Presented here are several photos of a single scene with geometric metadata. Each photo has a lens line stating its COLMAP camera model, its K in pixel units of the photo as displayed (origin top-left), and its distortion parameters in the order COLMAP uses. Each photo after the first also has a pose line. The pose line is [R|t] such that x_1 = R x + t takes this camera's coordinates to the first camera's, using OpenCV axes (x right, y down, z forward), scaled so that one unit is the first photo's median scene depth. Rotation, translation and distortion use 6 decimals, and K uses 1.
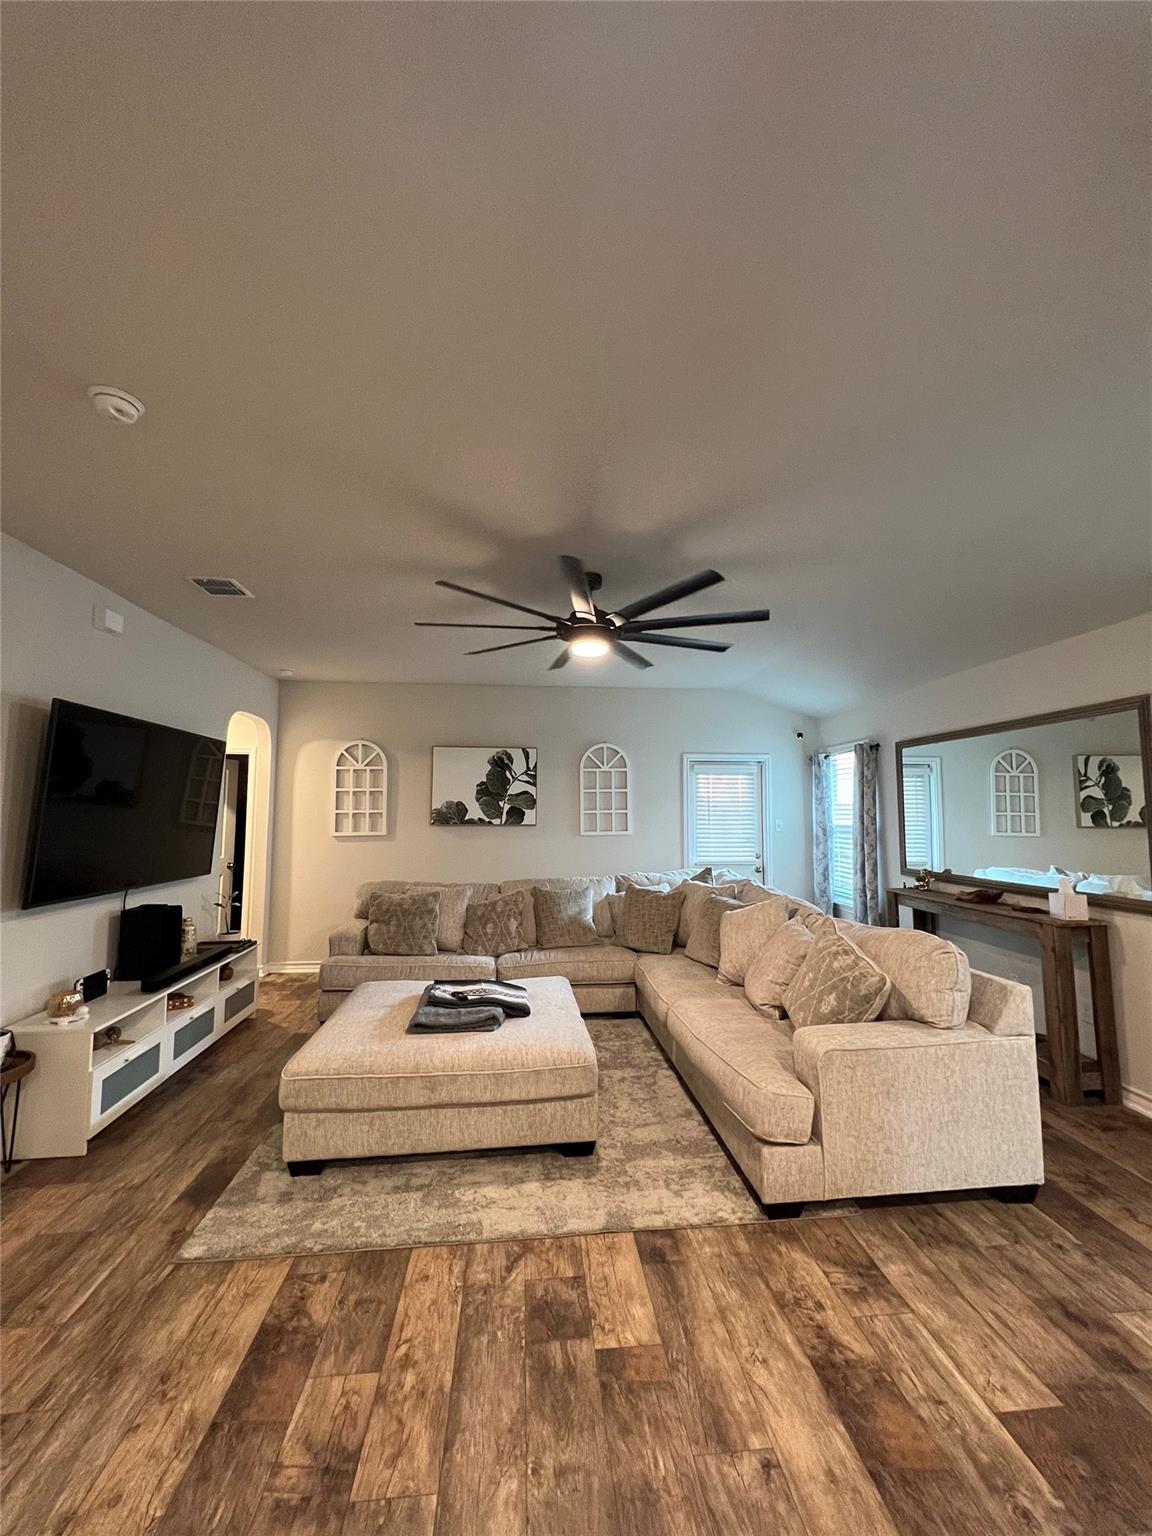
lens RADIAL K [[613.0, 0, 577.5], [0, 613.0, 761.1], [0, 0, 1]] dist [-0.000013, 0.000296]
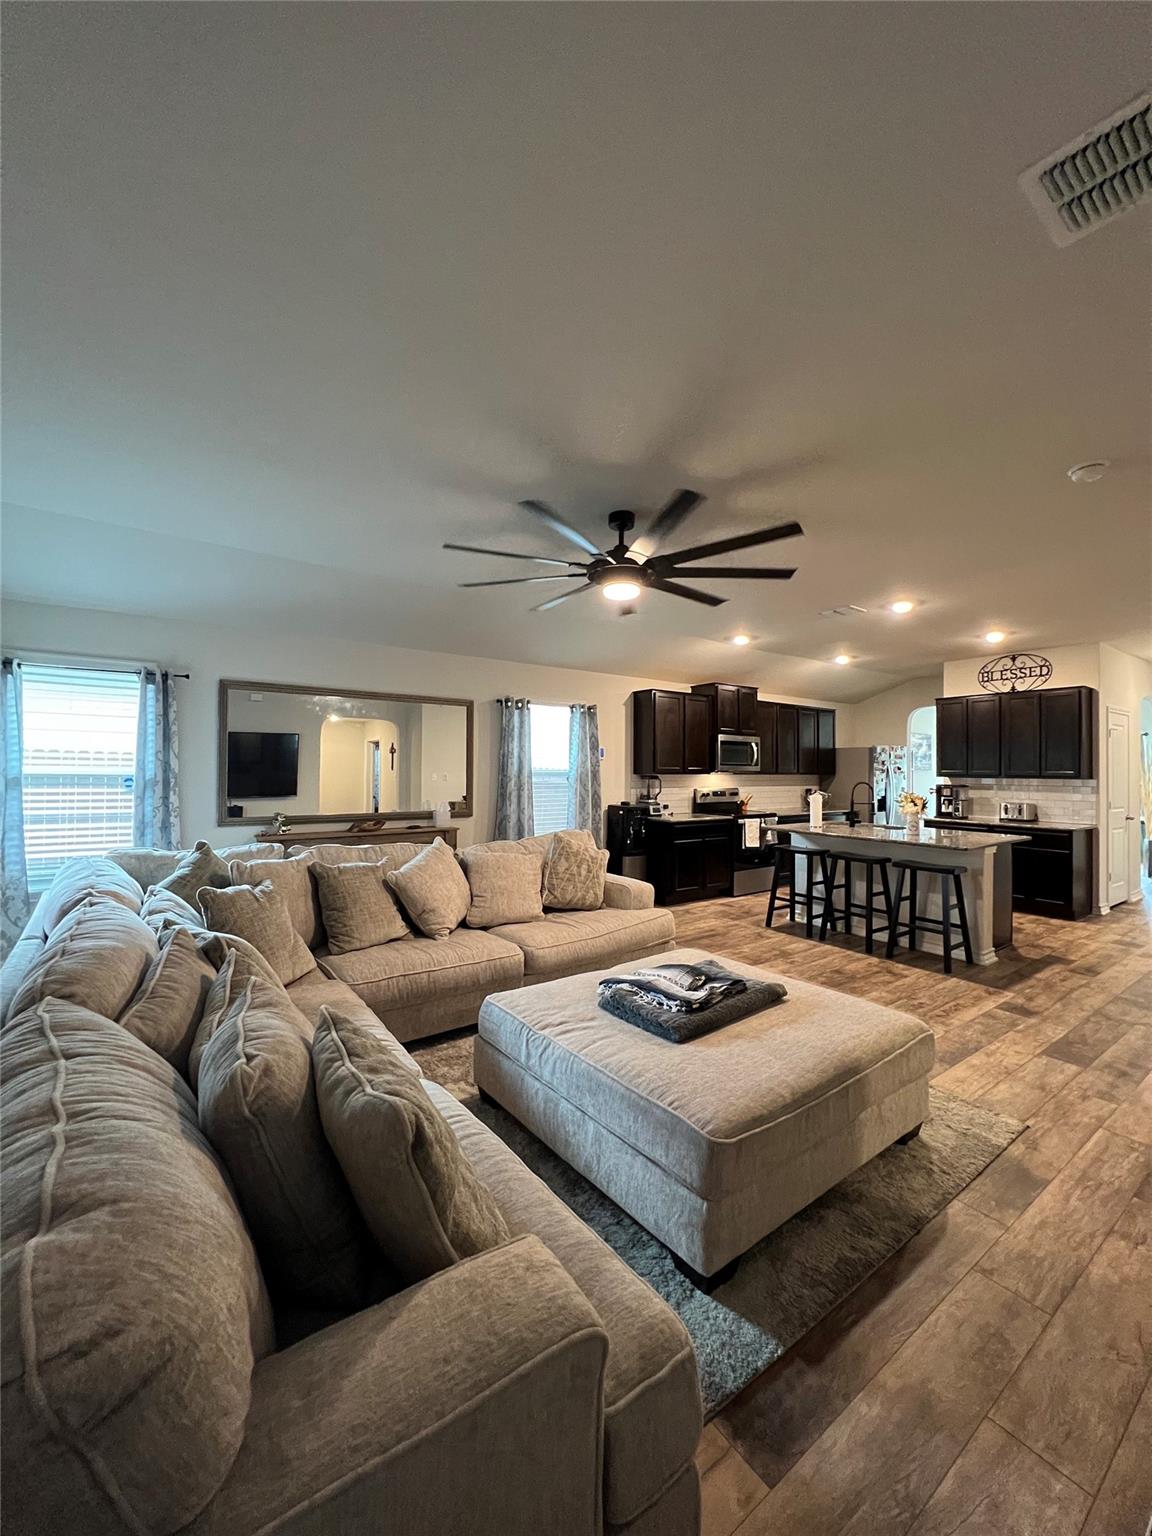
lens RADIAL K [[613.0, 0, 578.8], [0, 613.0, 763.9], [0, 0, 1]] dist [-0.000013, 0.000296]
pose [[-0.514541, 0.005520, 0.857448, -1.056133], [-0.082628, 0.995006, -0.055990, 0.204439], [-0.853476, -0.099658, -0.511515, 2.073995]]
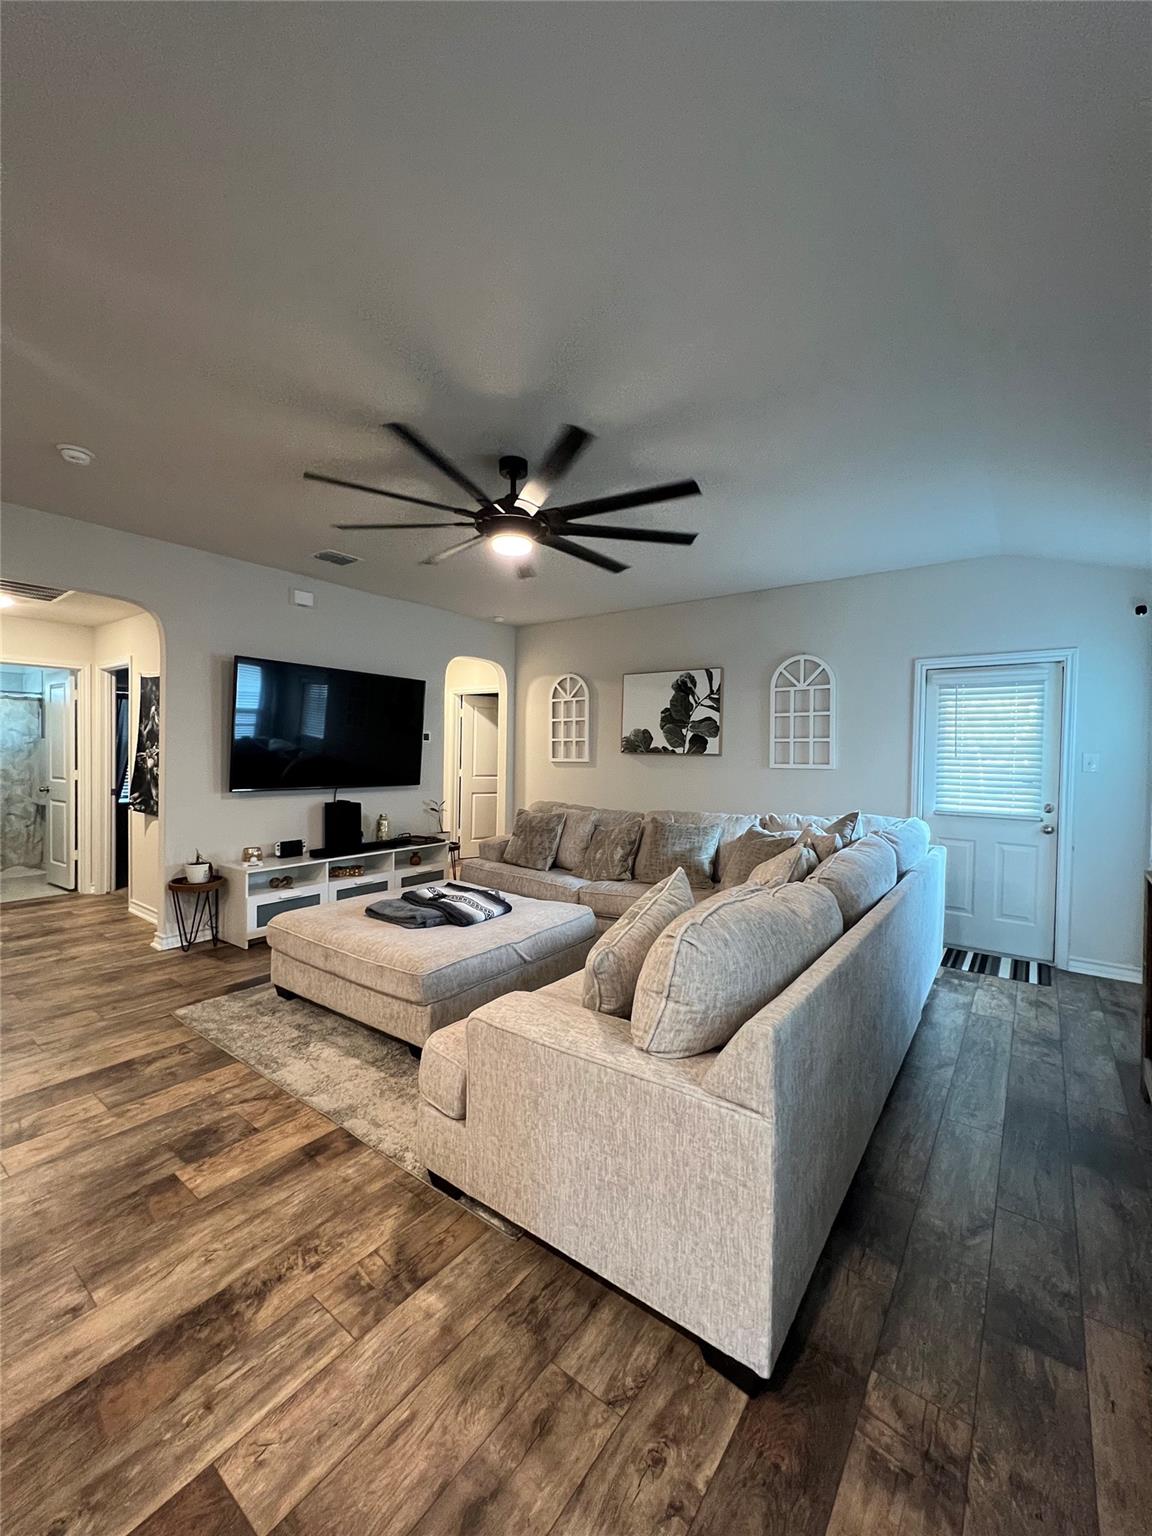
lens RADIAL K [[613.0, 0, 577.1], [0, 613.0, 762.0], [0, 0, 1]] dist [-0.000013, 0.000296]
pose [[0.738422, 0.022328, -0.673970, 0.950815], [0.041443, 0.996060, 0.078404, 0.090252], [0.673065, -0.085826, 0.734587, 0.512521]]
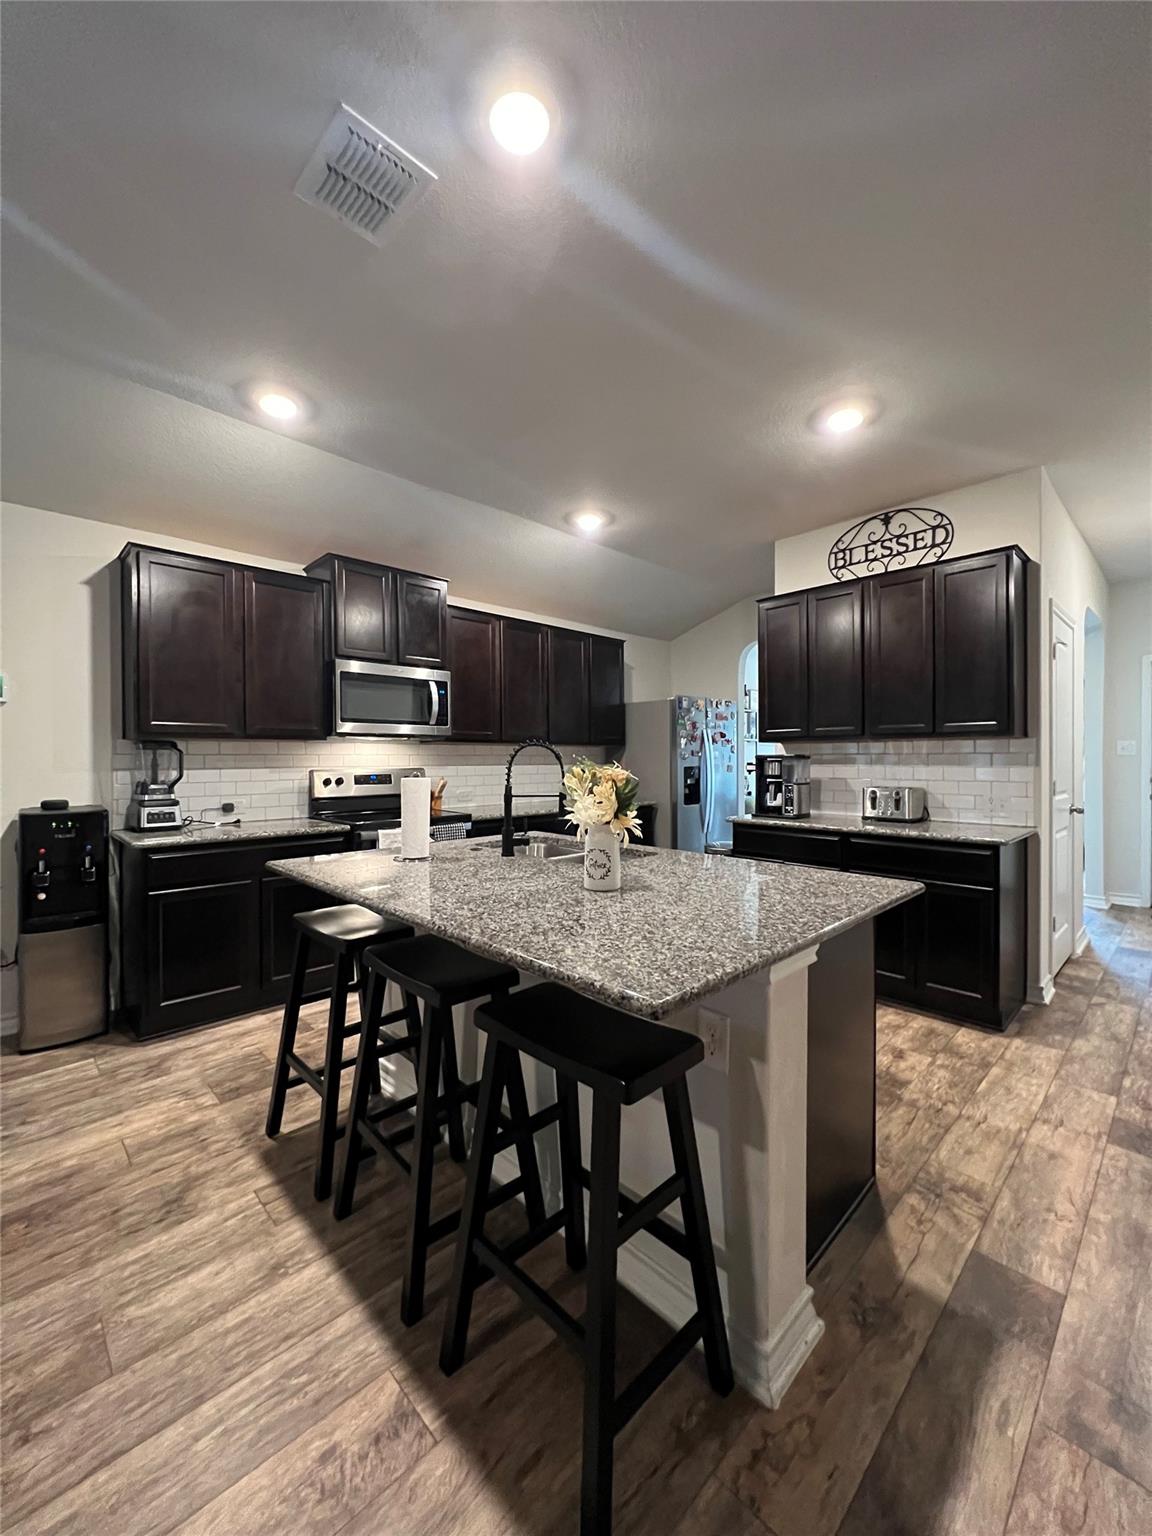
lens RADIAL K [[613.0, 0, 577.1], [0, 613.0, 763.4], [0, 0, 1]] dist [-0.000013, 0.000296]
pose [[-0.627351, -0.001600, 0.778735, -0.368942], [-0.064065, 0.996714, -0.049563, 0.126049], [-0.776097, -0.080983, -0.625392, 0.459862]]
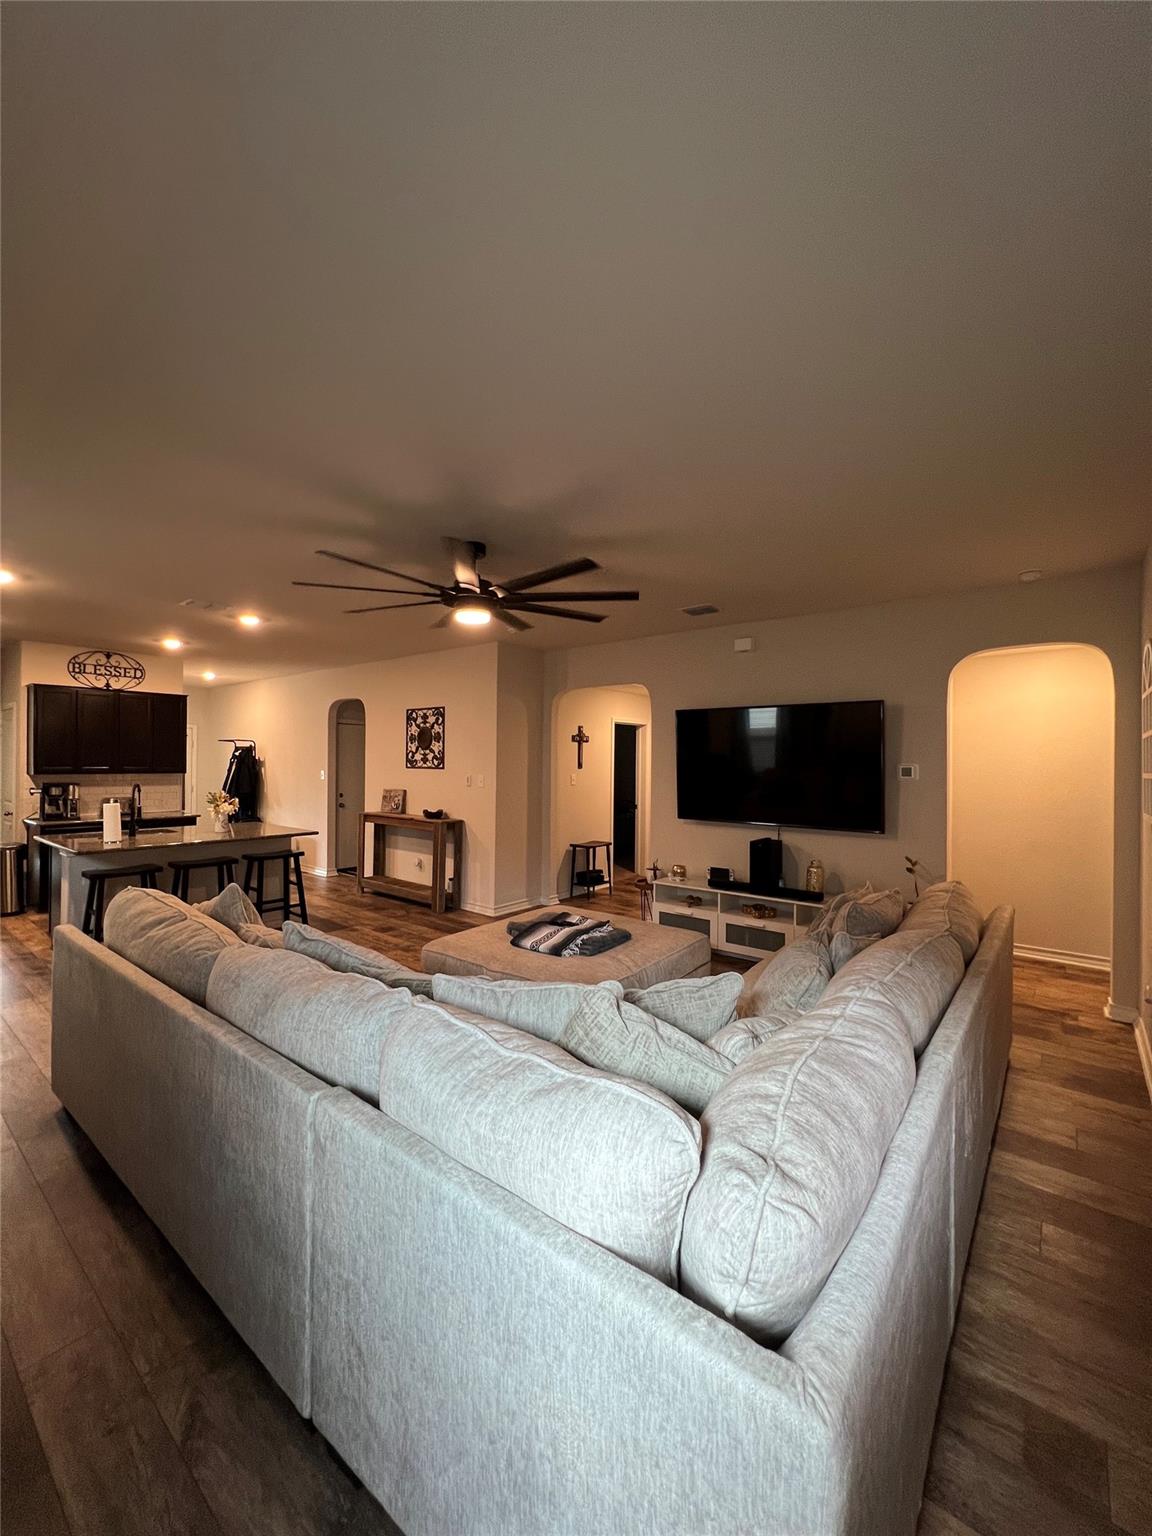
lens RADIAL K [[613.0, 0, 570.7], [0, 613.0, 762.7], [0, 0, 1]] dist [-0.000013, 0.000296]
pose [[-0.697707, -0.006081, -0.716357, 0.884438], [0.053760, 0.996700, -0.060821, 0.186912], [0.714363, -0.080947, -0.695078, 2.466579]]
